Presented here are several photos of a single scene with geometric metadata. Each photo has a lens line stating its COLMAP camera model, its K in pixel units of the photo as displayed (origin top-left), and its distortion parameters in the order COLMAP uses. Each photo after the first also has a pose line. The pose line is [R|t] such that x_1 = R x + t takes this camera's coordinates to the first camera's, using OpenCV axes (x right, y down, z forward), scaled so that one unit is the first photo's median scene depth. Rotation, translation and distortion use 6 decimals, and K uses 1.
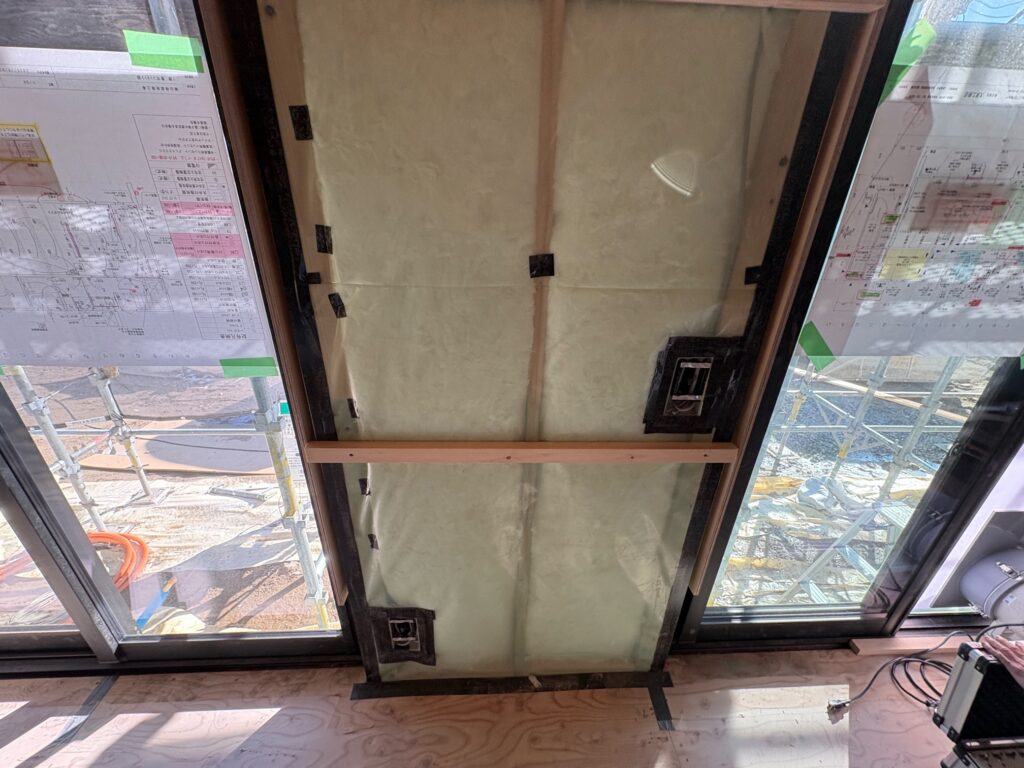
lens RADIAL K [[407.7, 0, 512.0], [0, 407.7, 386.2], [0, 0, 1]] dist [-0.000321, 0.000176]
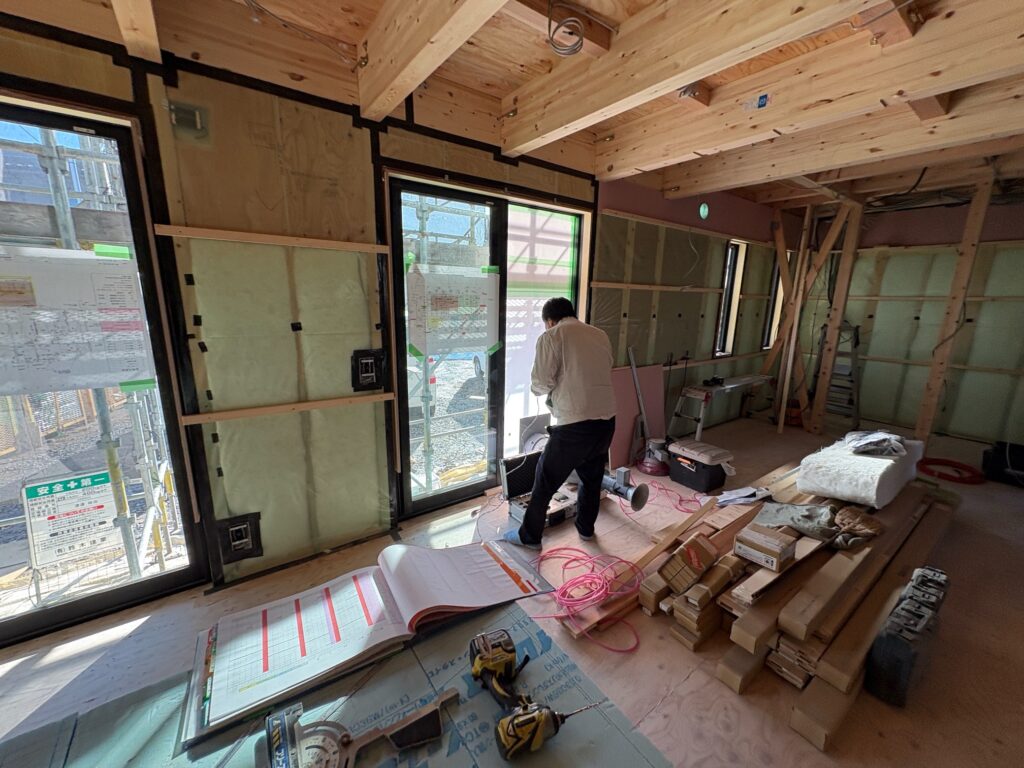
lens RADIAL K [[407.7, 0, 511.3], [0, 407.7, 385.4], [0, 0, 1]] dist [-0.000321, 0.000176]
pose [[0.834044, -0.127052, 0.536869, -0.209688], [0.234444, 0.962508, -0.136435, 0.682193], [-0.499407, 0.239659, 0.832560, -1.628786]]
